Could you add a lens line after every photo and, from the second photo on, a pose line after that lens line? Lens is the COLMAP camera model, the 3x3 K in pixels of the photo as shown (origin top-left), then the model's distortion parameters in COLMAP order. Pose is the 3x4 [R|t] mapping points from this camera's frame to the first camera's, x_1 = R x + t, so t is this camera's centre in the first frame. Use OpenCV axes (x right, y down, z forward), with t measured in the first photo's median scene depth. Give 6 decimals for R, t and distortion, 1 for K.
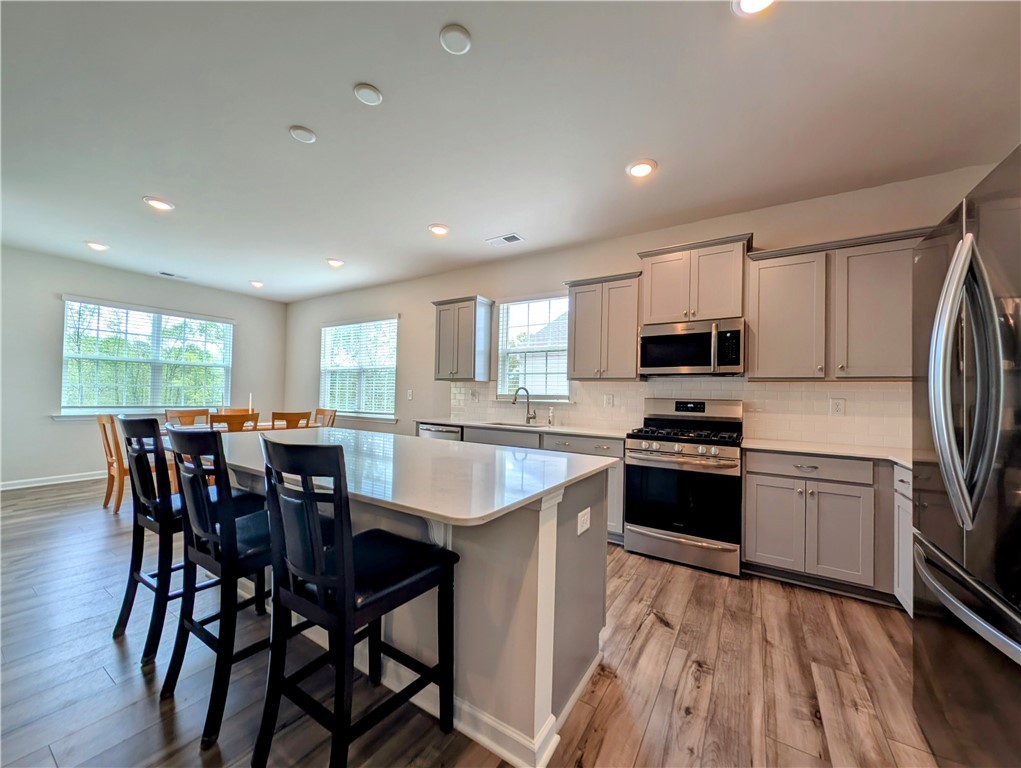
lens RADIAL K [[384.7, 0, 510.4], [0, 384.7, 389.3], [0, 0, 1]] dist [0.003875, -0.001354]
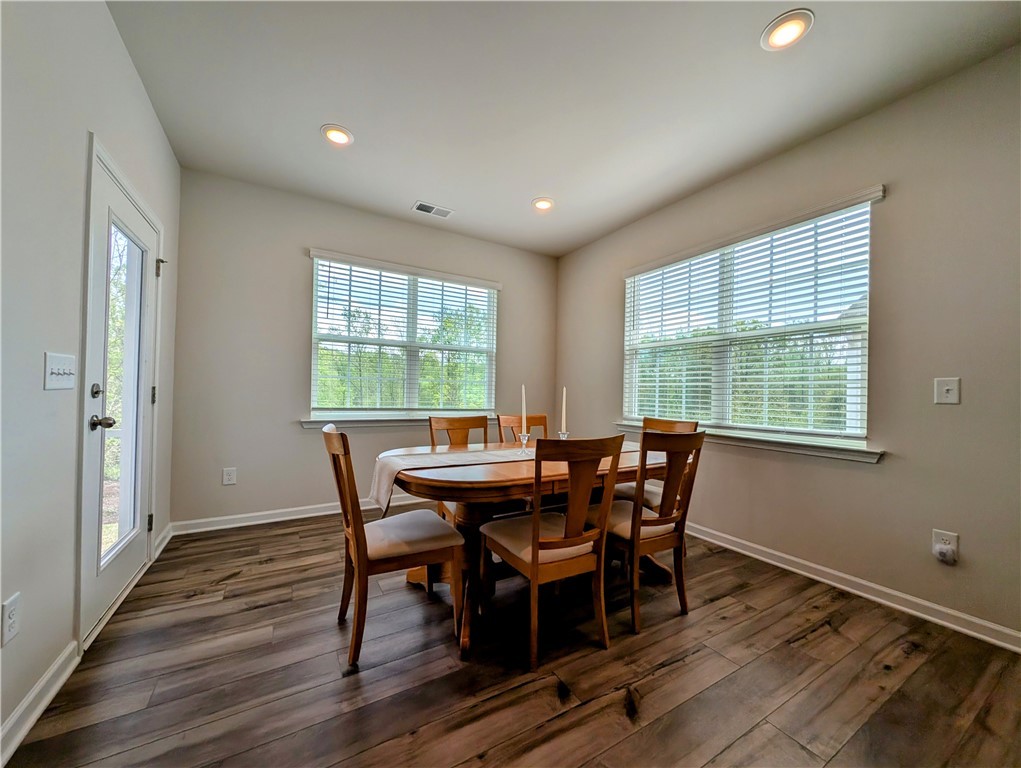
lens RADIAL K [[384.7, 0, 512.5], [0, 384.7, 391.8], [0, 0, 1]] dist [0.003875, -0.001354]
pose [[0.893311, -0.003328, -0.449427, -0.663284], [0.004280, 0.999990, 0.001104, 0.020156], [0.449419, -0.002909, 0.893316, 0.687661]]
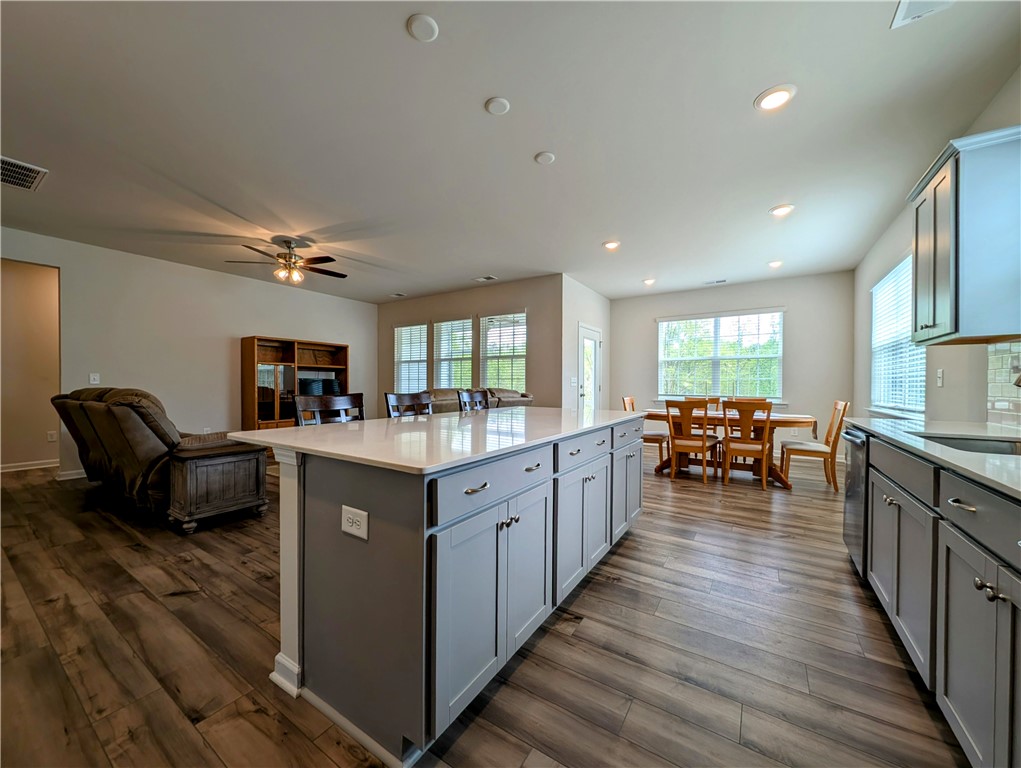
lens RADIAL K [[384.7, 0, 506.6], [0, 384.7, 389.1], [0, 0, 1]] dist [0.003875, -0.001354]
pose [[-0.017086, -0.009728, -0.999807, 0.412741], [0.013590, 0.999858, -0.009961, 0.040276], [0.999762, -0.013757, -0.016951, 0.571462]]
